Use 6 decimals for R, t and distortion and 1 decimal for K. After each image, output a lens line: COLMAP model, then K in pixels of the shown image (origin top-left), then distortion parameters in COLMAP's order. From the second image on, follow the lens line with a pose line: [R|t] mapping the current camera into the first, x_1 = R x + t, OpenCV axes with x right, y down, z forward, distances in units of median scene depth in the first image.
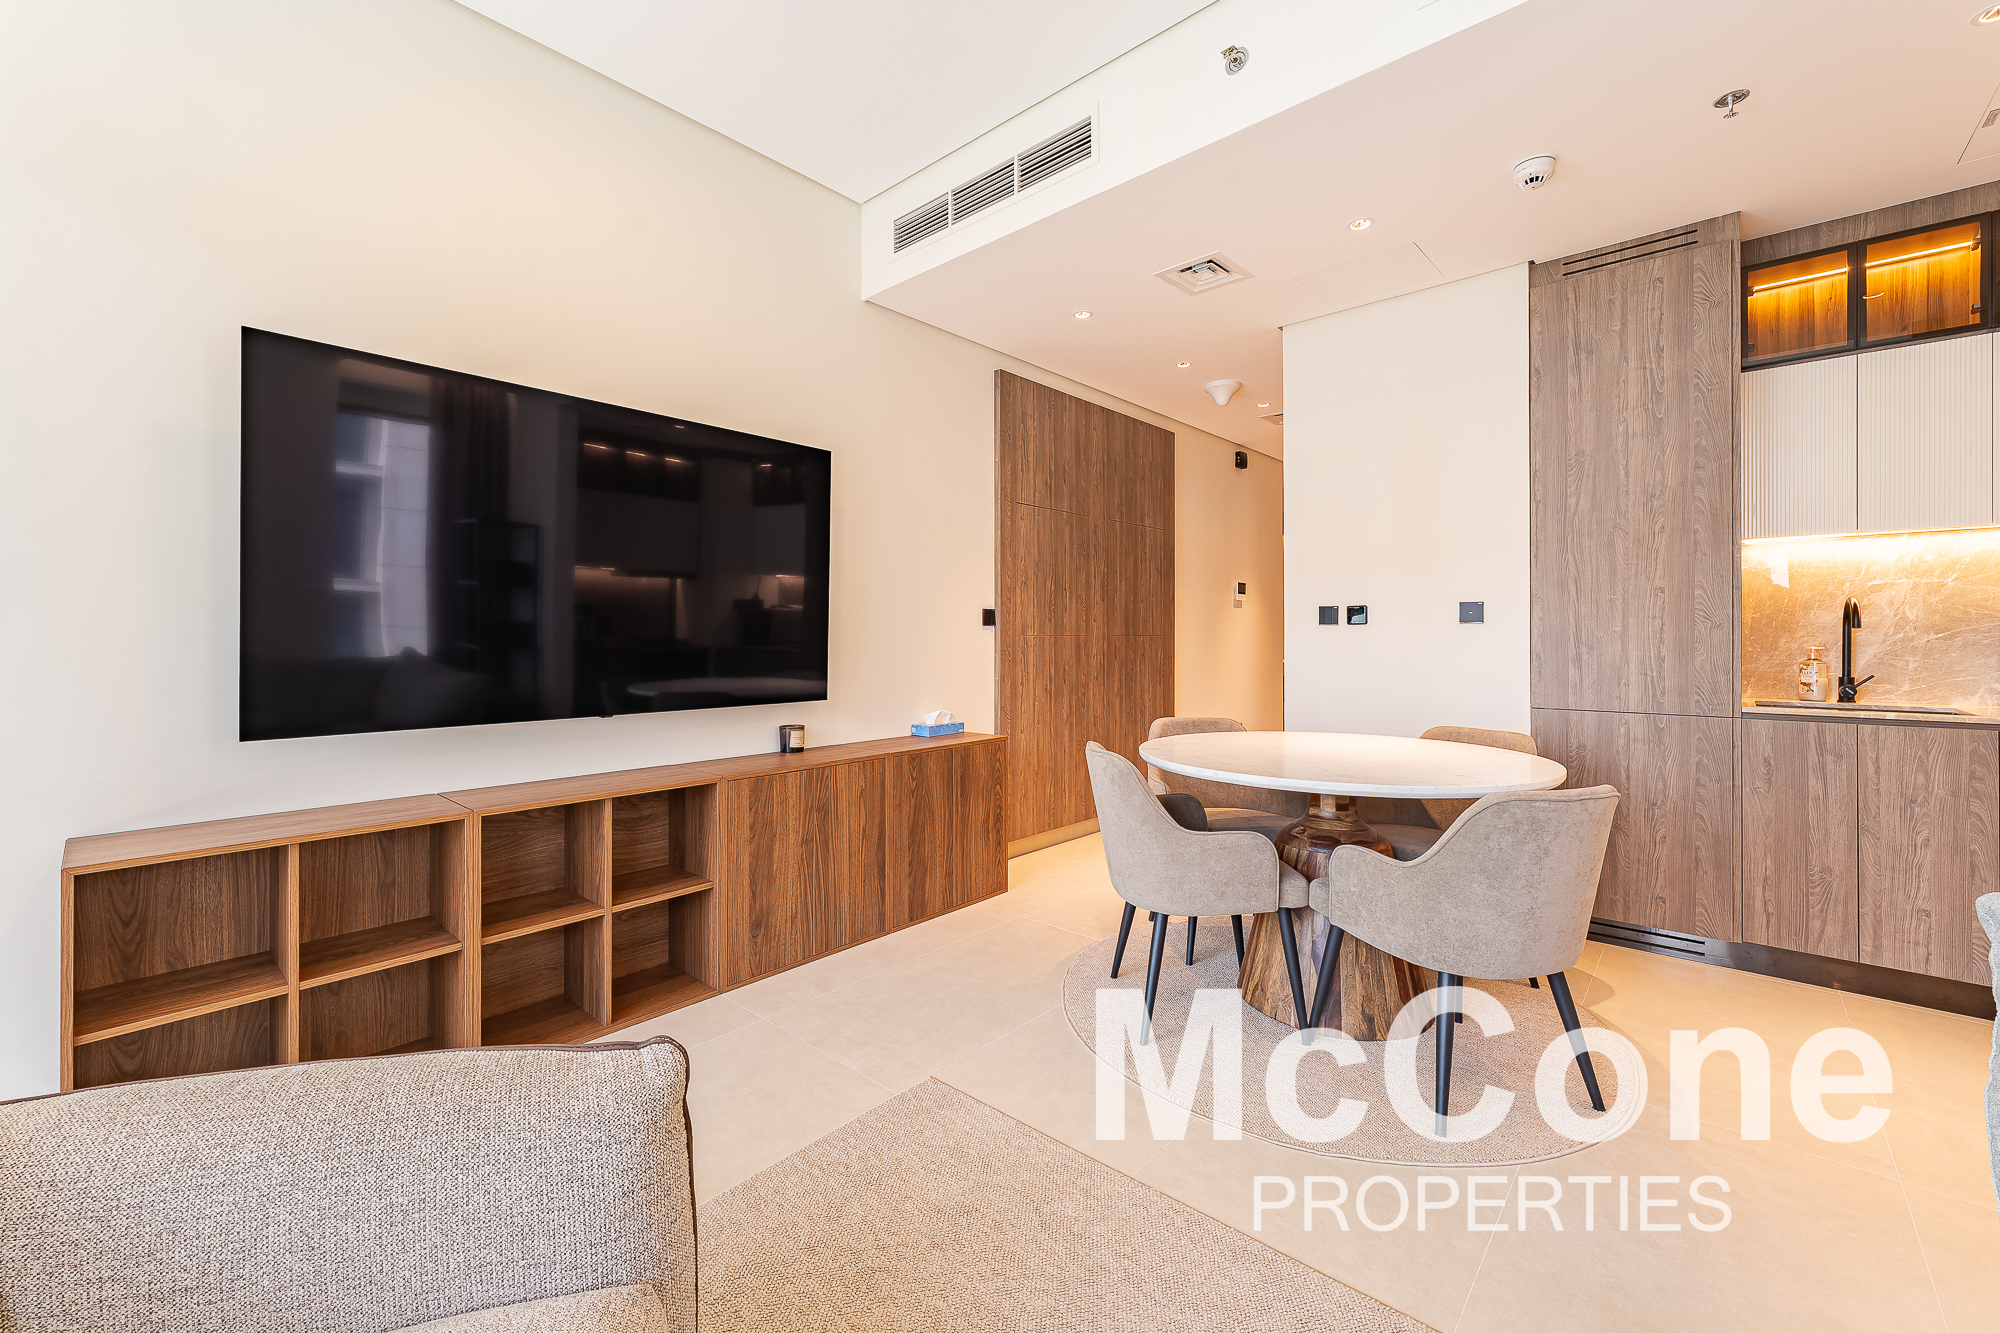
lens RADIAL K [[834.8, 0, 963.3], [0, 834.8, 626.8], [0, 0, 1]] dist [0.002958, -0.000486]
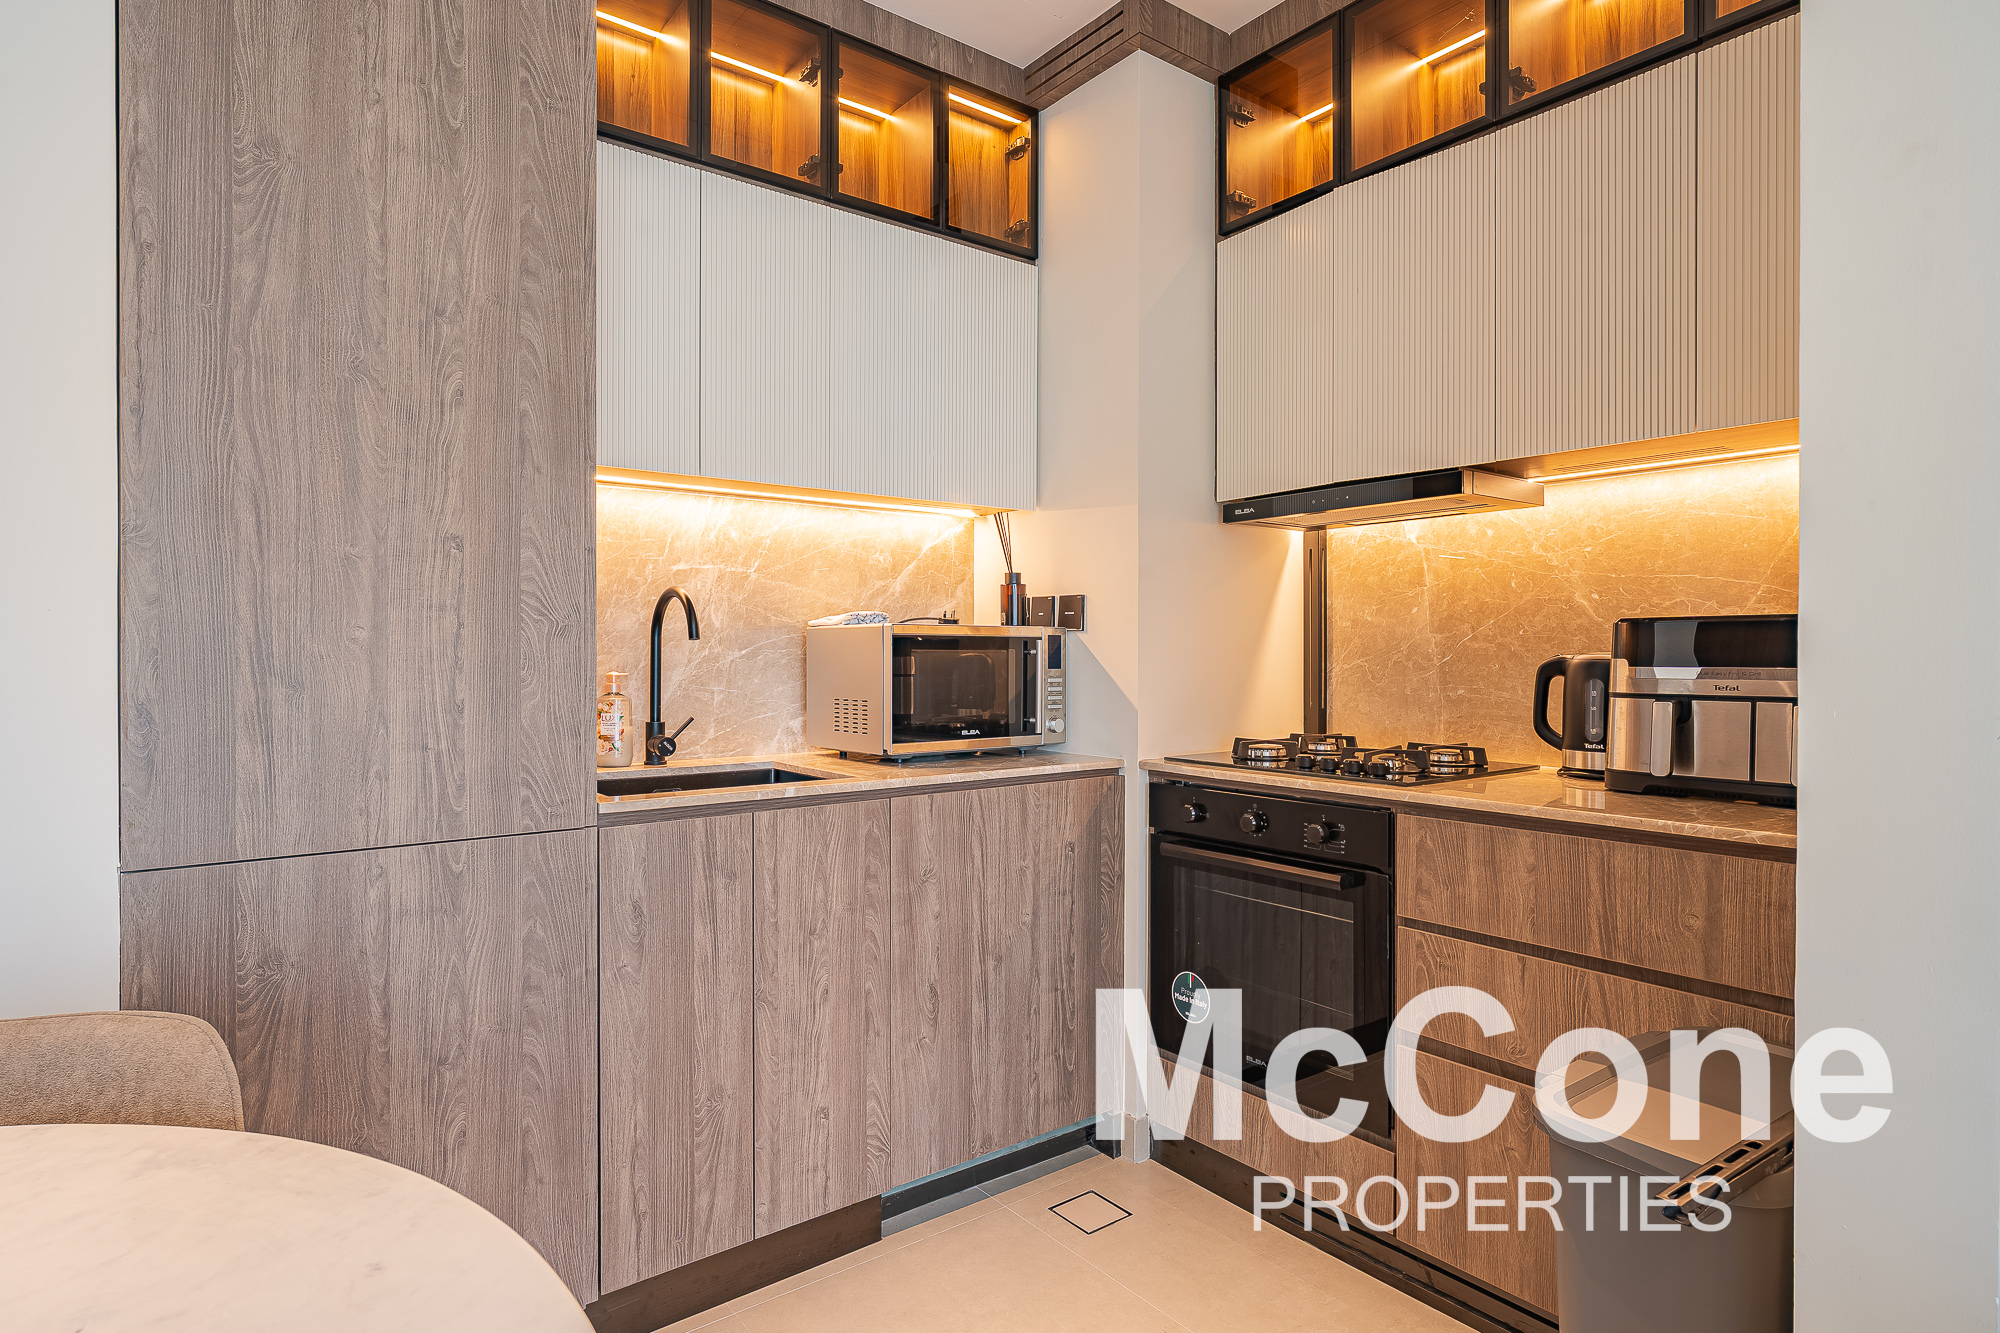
lens RADIAL K [[1063.7, 0, 988.3], [0, 1063.7, 663.4], [0, 0, 1]] dist [-0.002427, 0.000663]
pose [[0.175121, -0.009119, 0.984505, 0.356286], [-0.012077, 0.999862, 0.011410, 0.006948], [-0.984473, -0.013888, 0.174987, 0.641012]]
